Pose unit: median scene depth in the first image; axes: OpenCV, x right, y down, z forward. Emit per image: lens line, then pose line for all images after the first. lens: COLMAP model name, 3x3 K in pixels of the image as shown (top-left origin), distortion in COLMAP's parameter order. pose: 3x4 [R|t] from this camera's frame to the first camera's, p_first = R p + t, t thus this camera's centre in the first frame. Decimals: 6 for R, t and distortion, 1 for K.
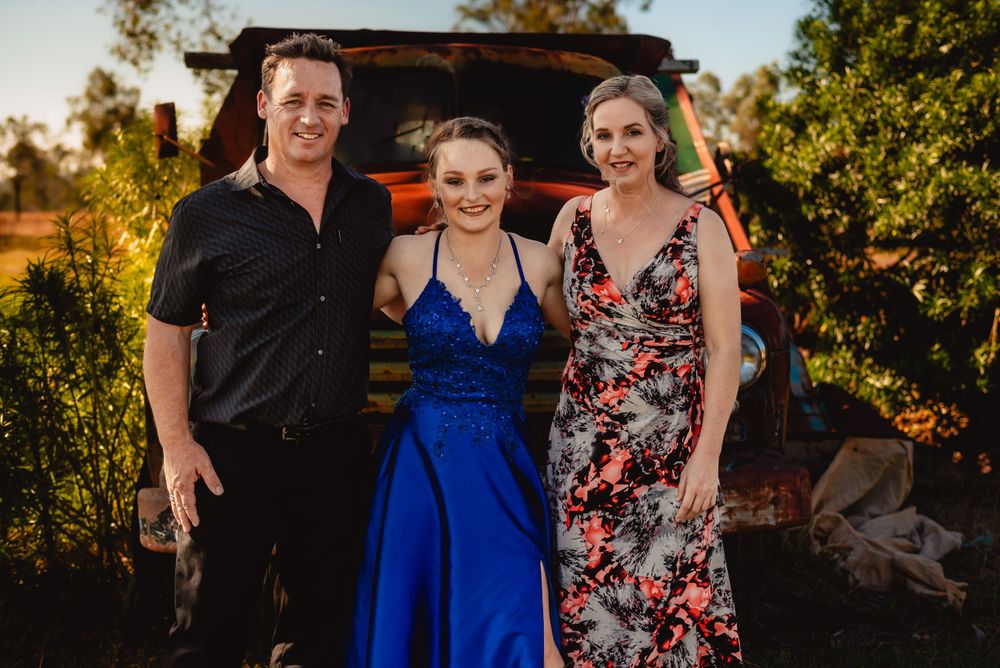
lens RADIAL K [[1431.7, 0, 504.2], [0, 1431.7, 328.2], [0, 0, 1]] dist [0.019731, 0.000000]
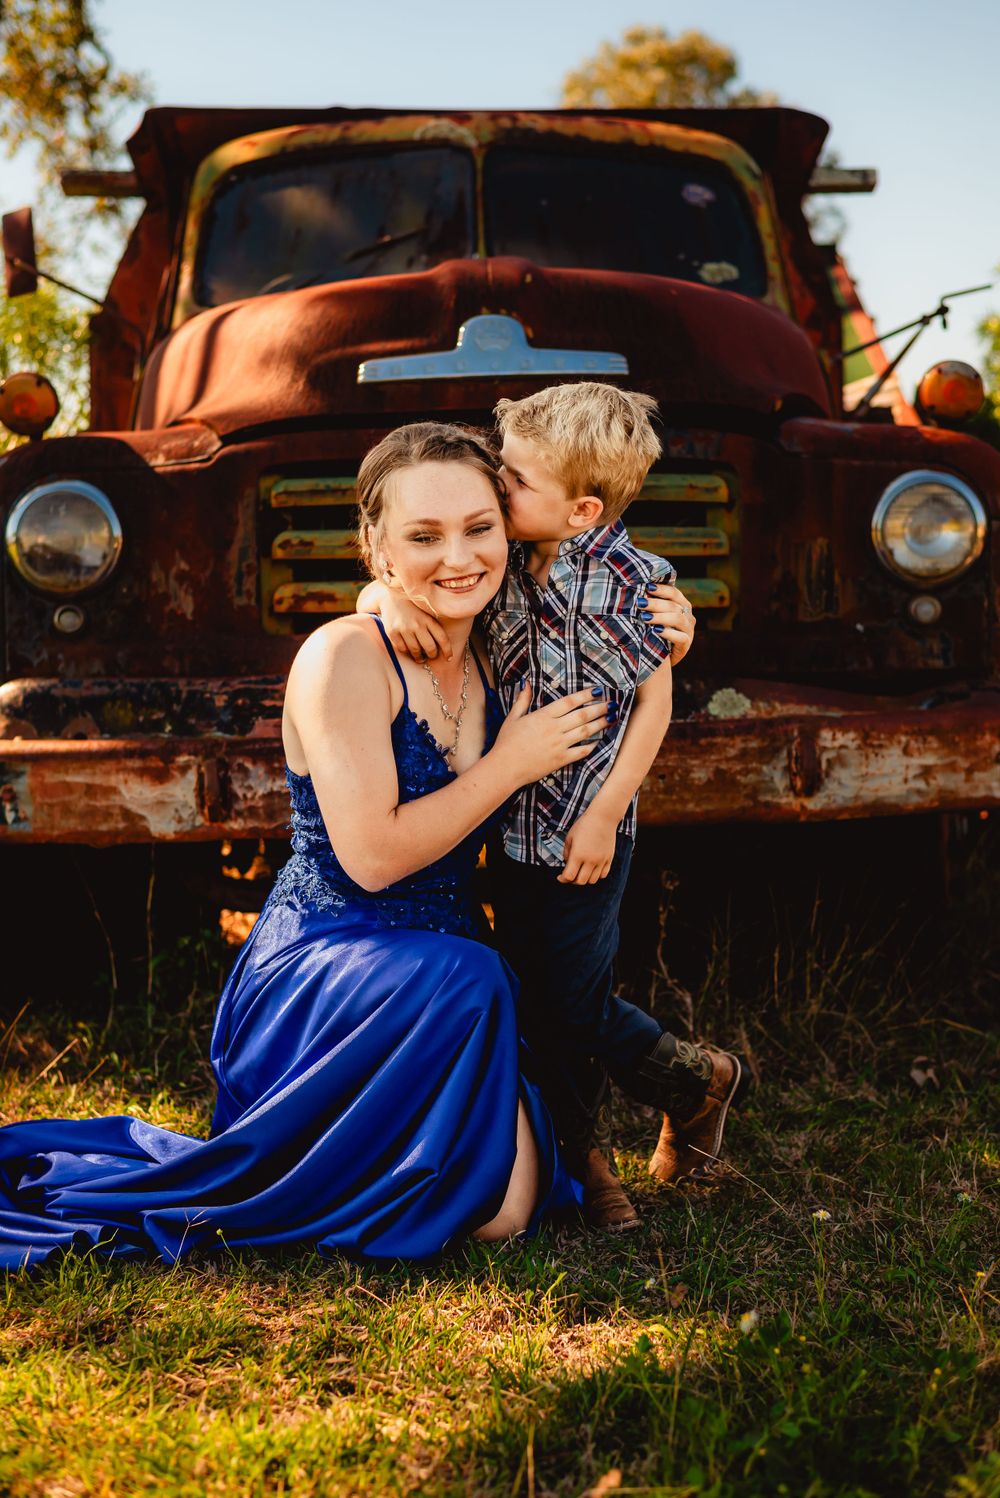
lens RADIAL K [[2144.6, 0, 496.3], [0, 2144.6, 762.4], [0, 0, 1]] dist [0.019731, 0.000000]
pose [[0.998661, -0.009773, -0.050793, 0.014110], [0.008433, 0.999612, -0.026535, 0.085231], [0.051033, 0.026071, 0.998357, 0.057738]]
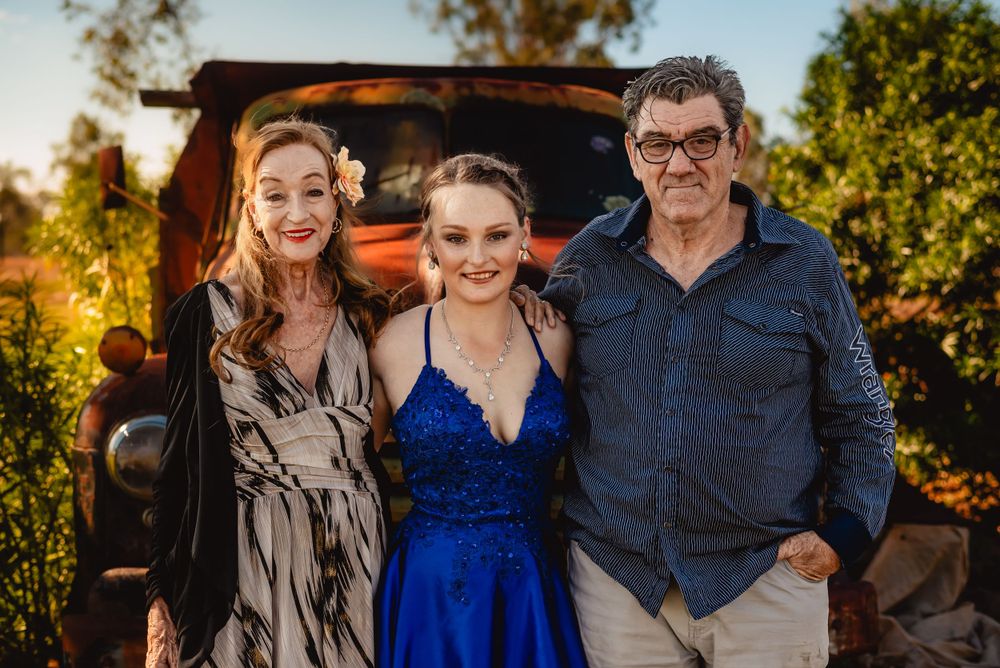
lens RADIAL K [[1431.7, 0, 495.3], [0, 1431.7, 336.5], [0, 0, 1]] dist [0.019731, 0.000000]
pose [[0.999985, -0.003998, 0.003730, -0.005909], [0.004087, 0.999701, -0.024129, -0.015273], [-0.003632, 0.024144, 0.999702, 0.101415]]
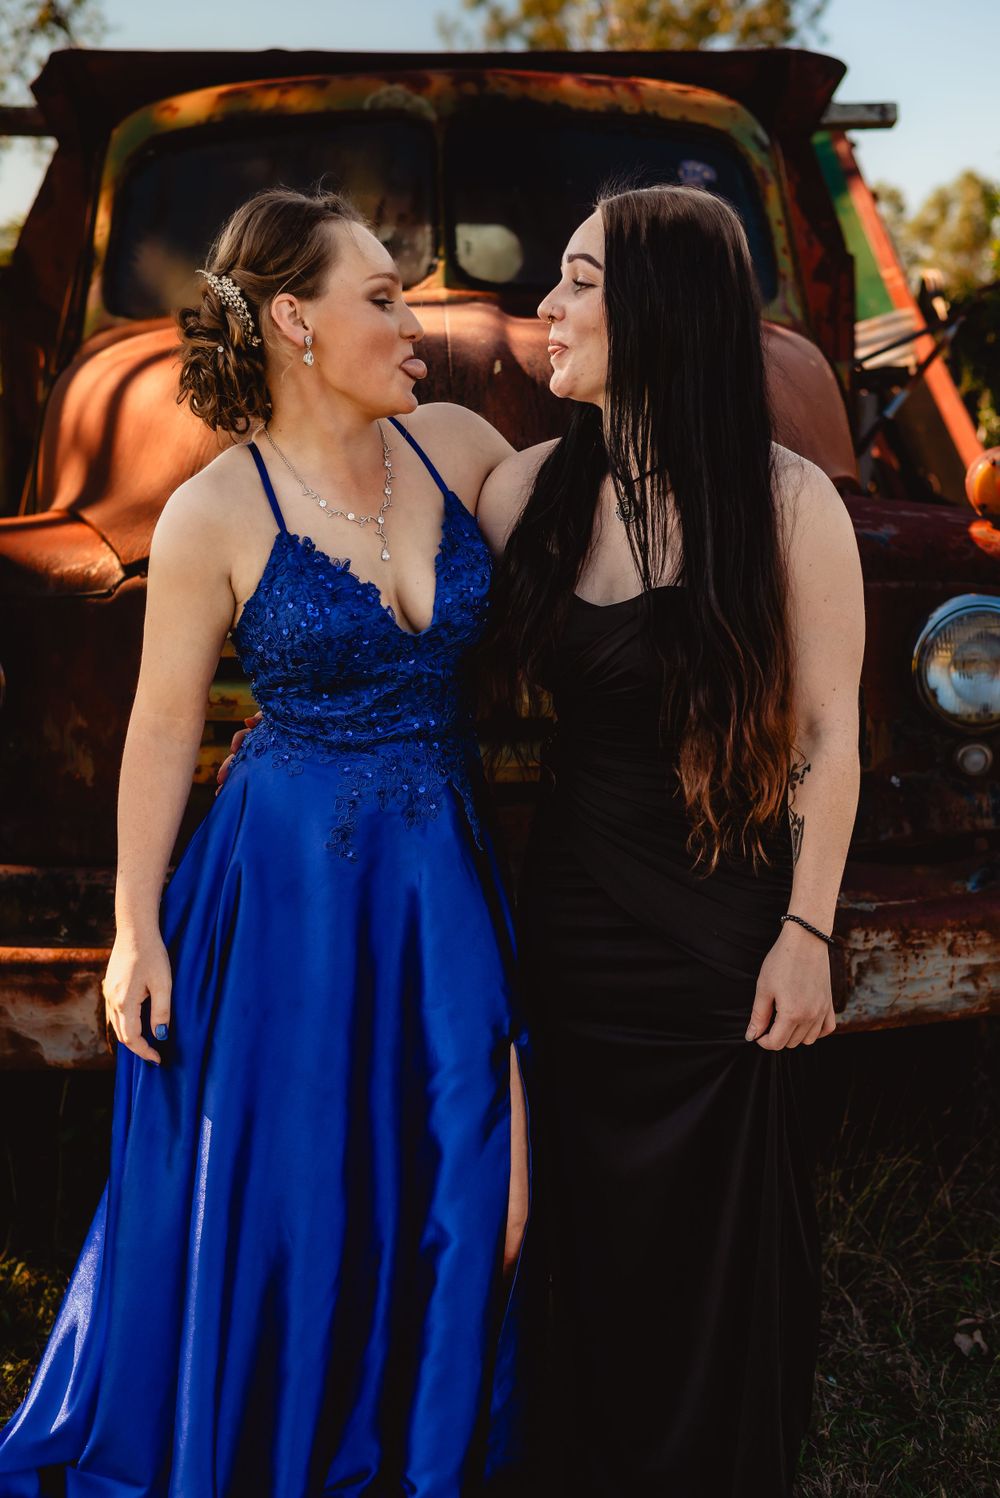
lens RADIAL K [[2144.6, 0, 511.3], [0, 2144.6, 725.9], [0, 0, 1]] dist [0.019731, 0.000000]
pose [[0.999382, -0.010854, -0.033448, 0.012782], [0.012984, 0.997856, 0.064145, -0.004712], [0.032680, -0.064540, 0.997380, 0.148788]]
